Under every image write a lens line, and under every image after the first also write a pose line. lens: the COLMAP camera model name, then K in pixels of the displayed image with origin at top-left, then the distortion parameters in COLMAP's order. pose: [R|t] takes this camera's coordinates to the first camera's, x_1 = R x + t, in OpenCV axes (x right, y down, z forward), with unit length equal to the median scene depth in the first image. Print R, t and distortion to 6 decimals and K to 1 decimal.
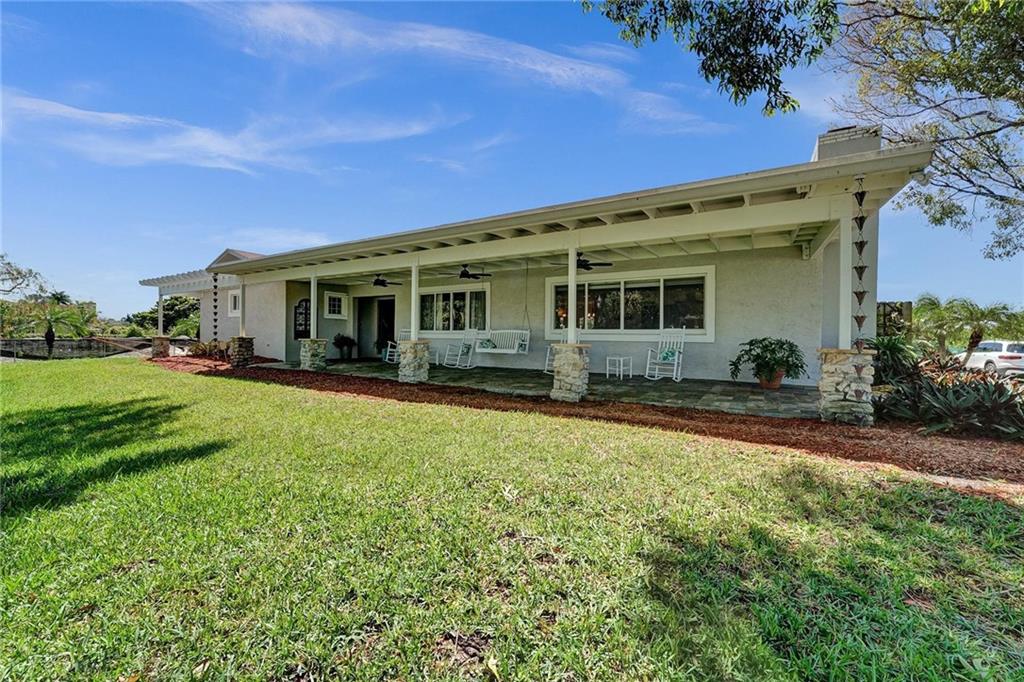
lens RADIAL K [[420.4, 0, 510.2], [0, 420.4, 337.9], [0, 0, 1]] dist [0.000405, 0.000009]
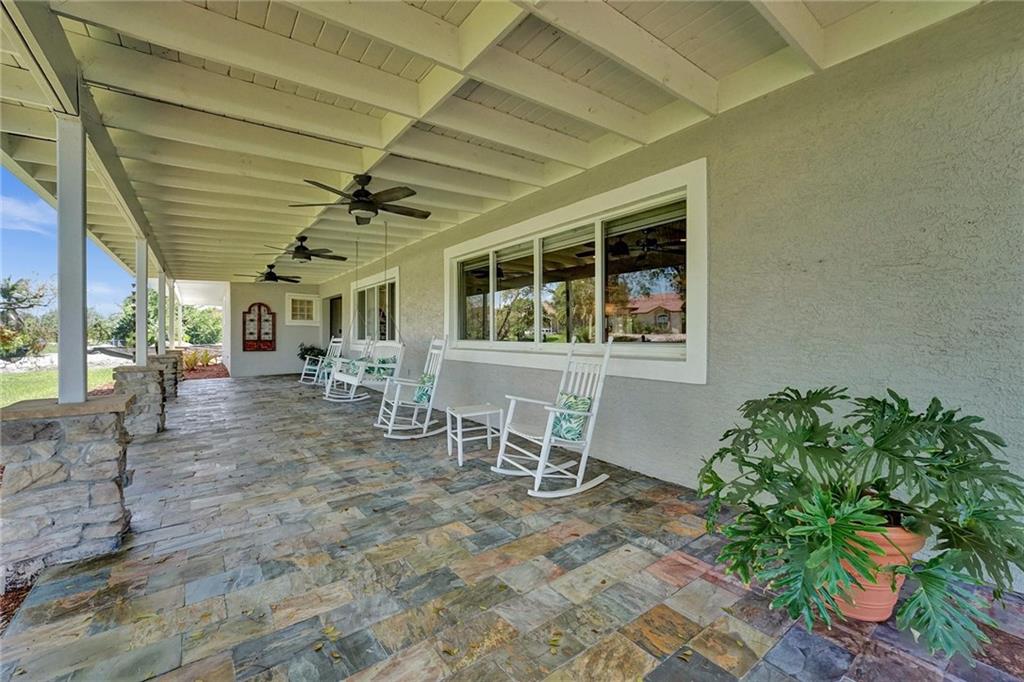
lens RADIAL K [[420.4, 0, 514.6], [0, 420.4, 338.7], [0, 0, 1]] dist [0.000405, 0.000009]
pose [[0.937295, -0.006524, -0.348476, 0.292946], [0.006425, 0.999978, -0.001440, -0.016311], [0.348478, -0.000889, 0.937317, 0.397411]]
